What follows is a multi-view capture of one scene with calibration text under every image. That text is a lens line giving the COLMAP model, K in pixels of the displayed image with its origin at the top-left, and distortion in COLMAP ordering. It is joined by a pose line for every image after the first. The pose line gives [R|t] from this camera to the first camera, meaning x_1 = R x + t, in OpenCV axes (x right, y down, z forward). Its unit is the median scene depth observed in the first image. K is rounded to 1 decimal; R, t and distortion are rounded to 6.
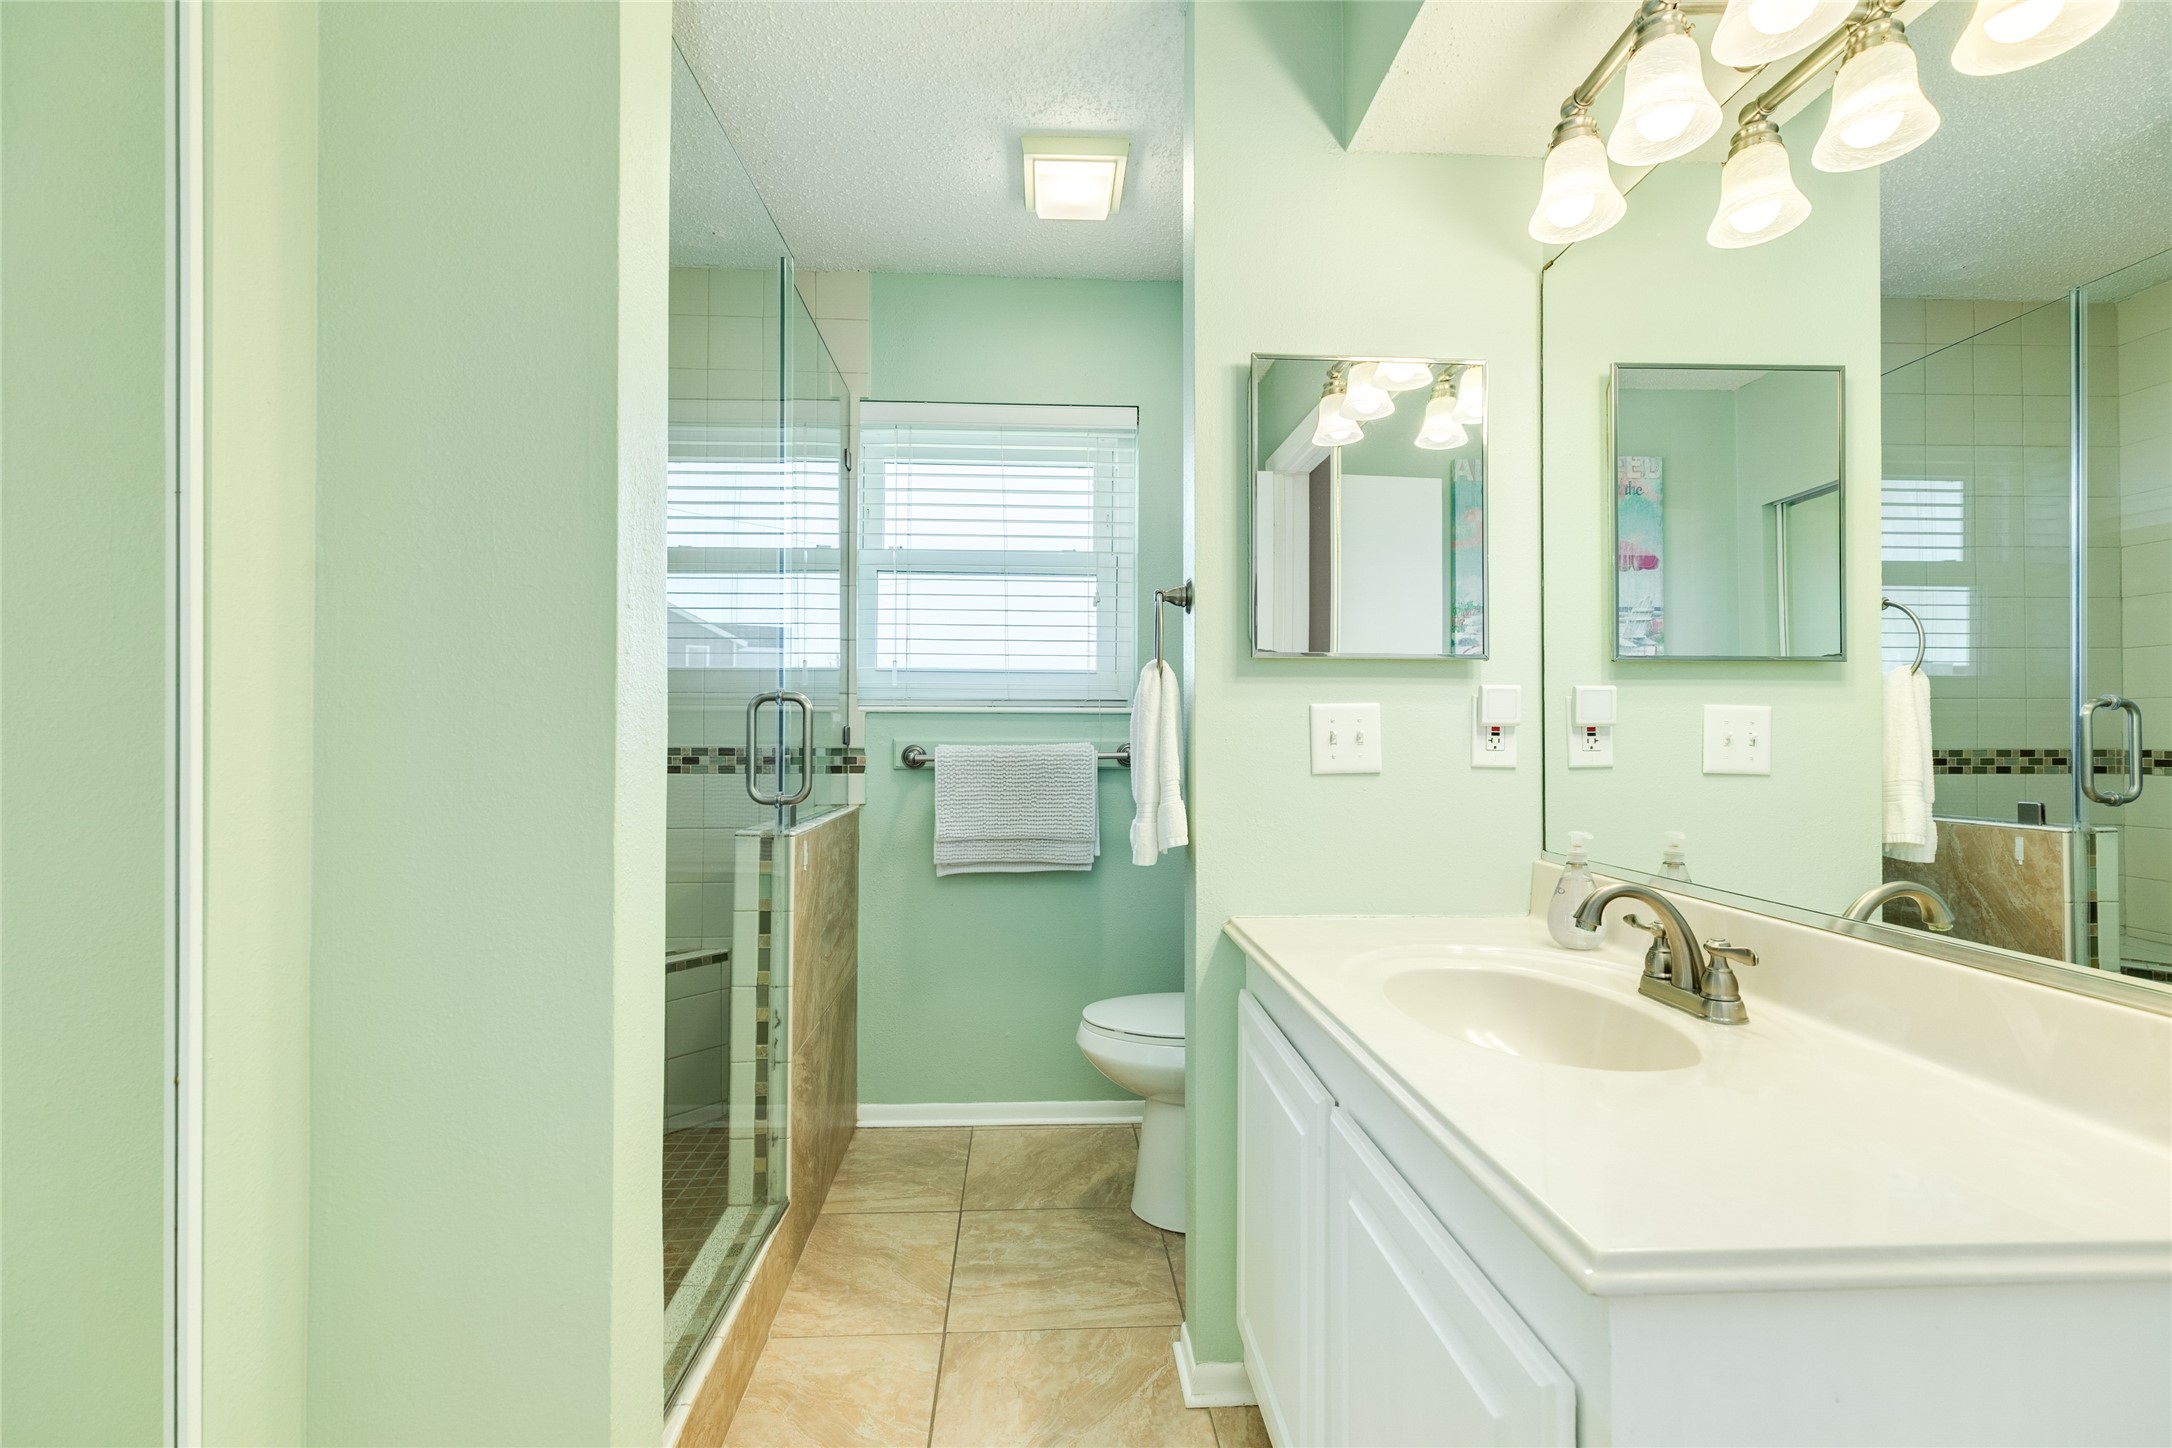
lens RADIAL K [[964.3, 0, 1079.0], [0, 964.3, 720.1], [0, 0, 1]] dist [0.001716, 0.000064]
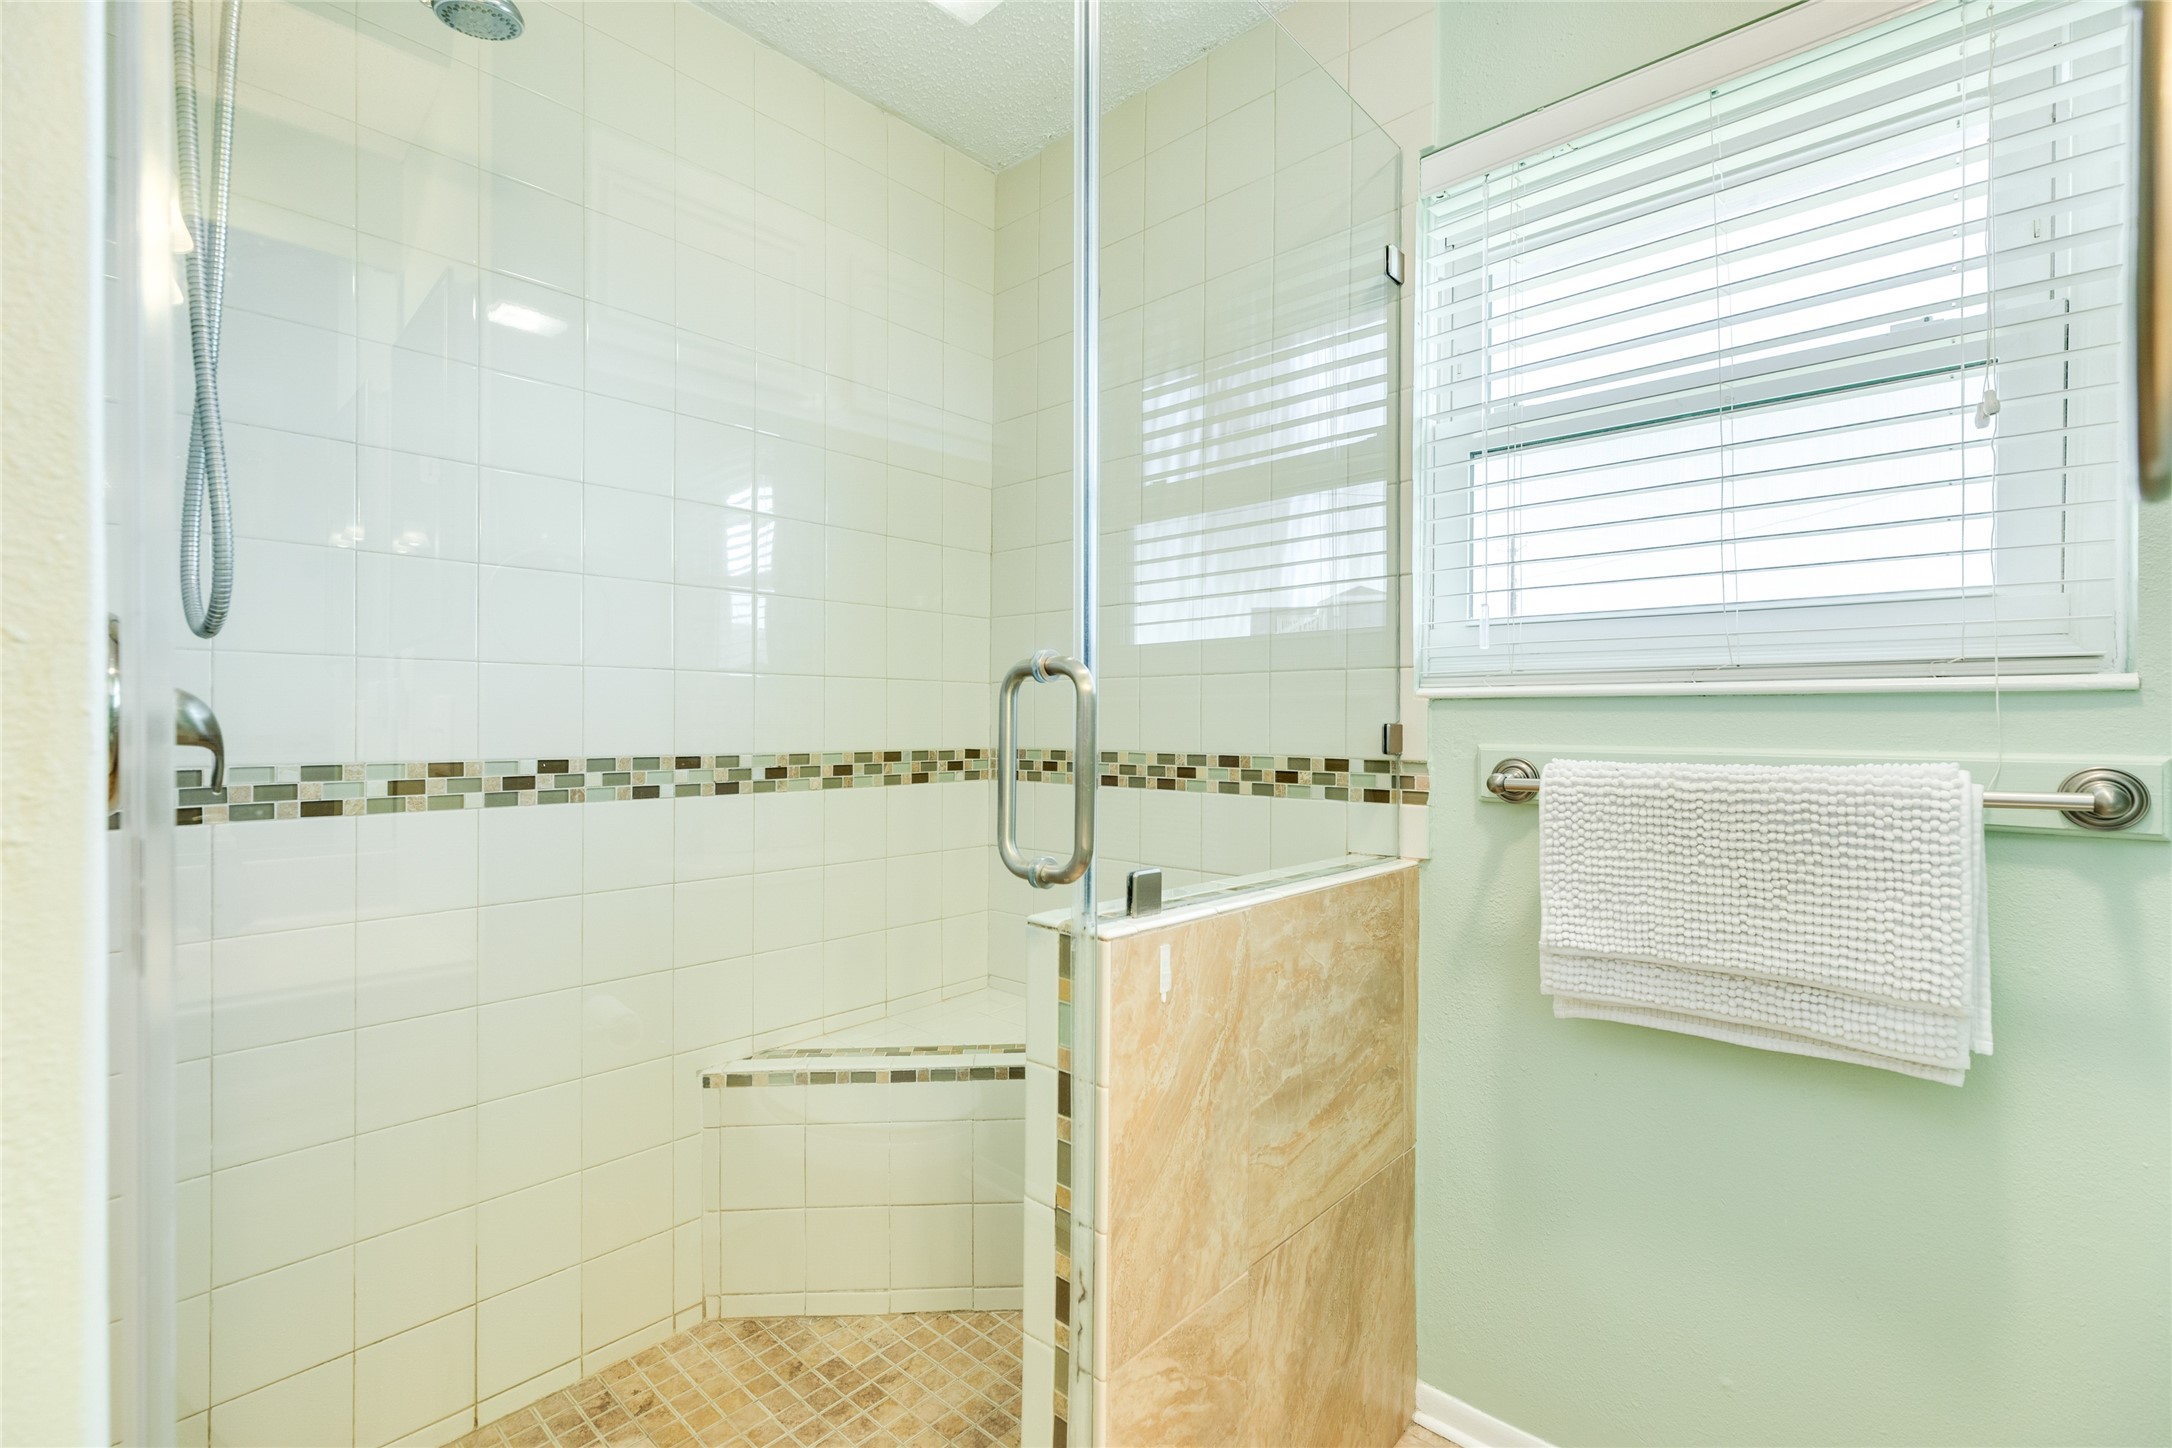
lens RADIAL K [[964.3, 0, 1079.0], [0, 964.3, 720.1], [0, 0, 1]] dist [0.001716, 0.000064]
pose [[0.697282, -0.003454, -0.716788, 0.043612], [0.006756, 0.999976, 0.001754, 0.002394], [0.716765, -0.006065, 0.697289, 0.457678]]
